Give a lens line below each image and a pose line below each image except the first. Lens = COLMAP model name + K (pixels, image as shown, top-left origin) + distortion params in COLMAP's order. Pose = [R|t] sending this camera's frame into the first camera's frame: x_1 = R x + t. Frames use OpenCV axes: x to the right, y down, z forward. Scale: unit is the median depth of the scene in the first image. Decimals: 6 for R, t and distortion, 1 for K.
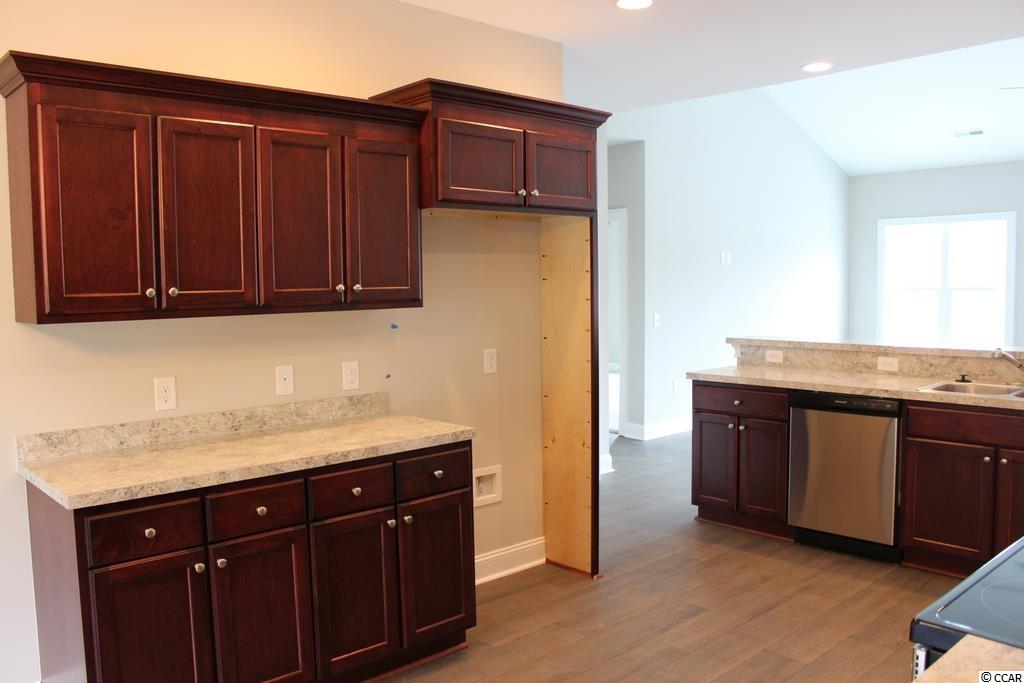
lens RADIAL K [[854.3, 0, 494.4], [0, 854.3, 339.0], [0, 0, 1]] dist [-0.101821, 0.014394]
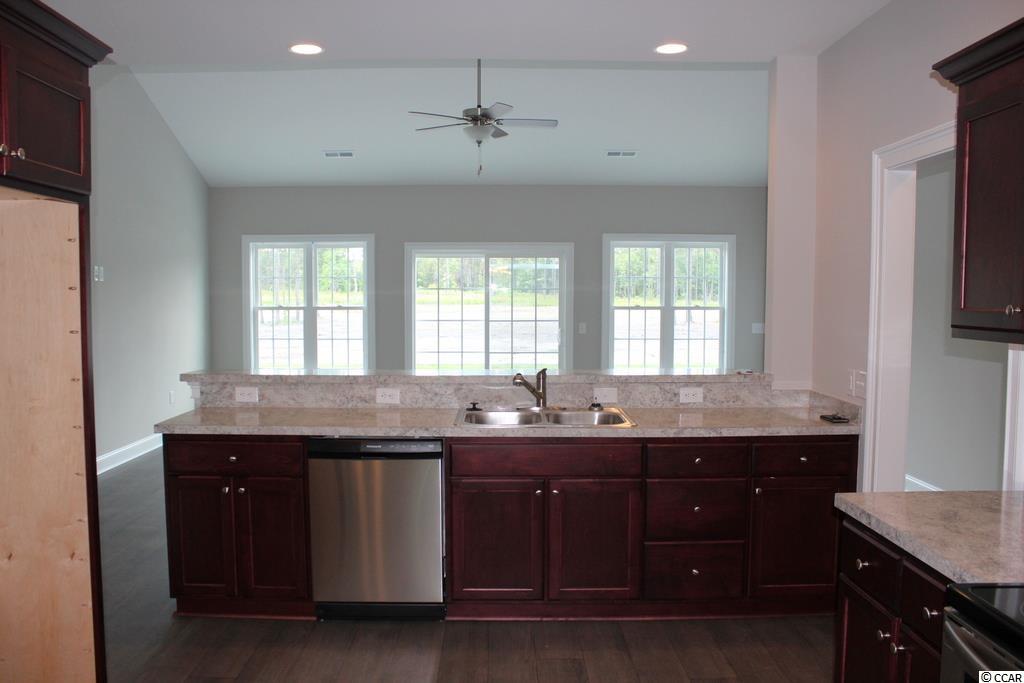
lens RADIAL K [[854.3, 0, 494.4], [0, 854.3, 339.0], [0, 0, 1]] dist [-0.101821, 0.014394]
pose [[0.668144, -0.023781, 0.743652, -0.132988], [0.038838, 0.999241, -0.002940, -0.024306], [-0.743018, 0.030847, 0.668560, 0.311438]]
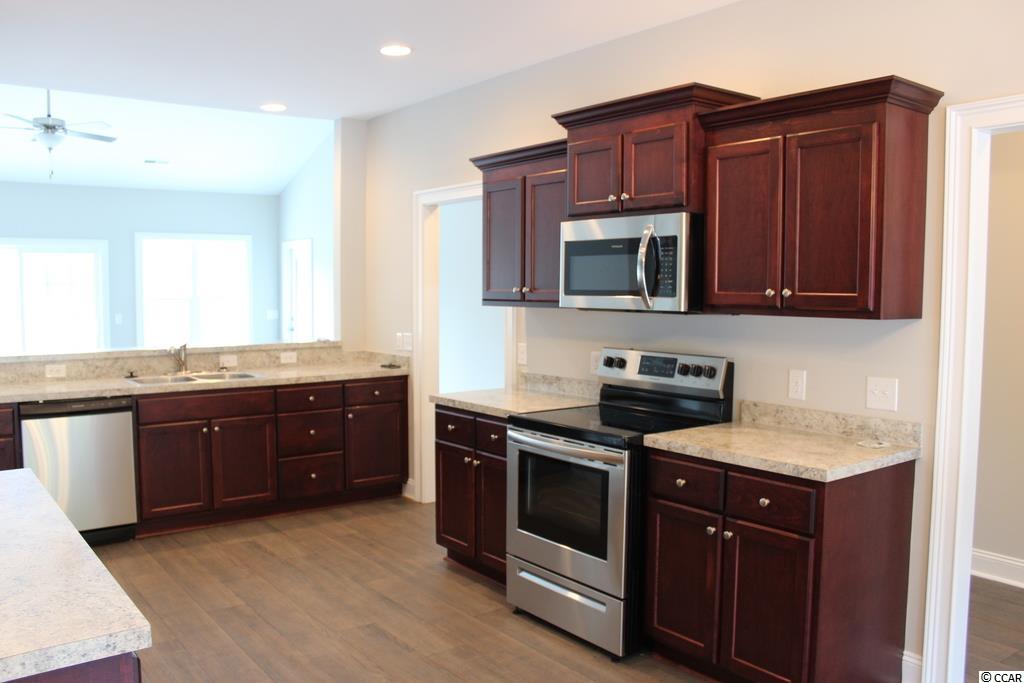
lens RADIAL K [[854.3, 0, 494.4], [0, 854.3, 339.0], [0, 0, 1]] dist [-0.101821, 0.014394]
pose [[0.094694, -0.046422, 0.994424, -0.552764], [0.069412, 0.996789, 0.039922, -0.014959], [-0.993084, 0.065245, 0.097612, 0.339249]]
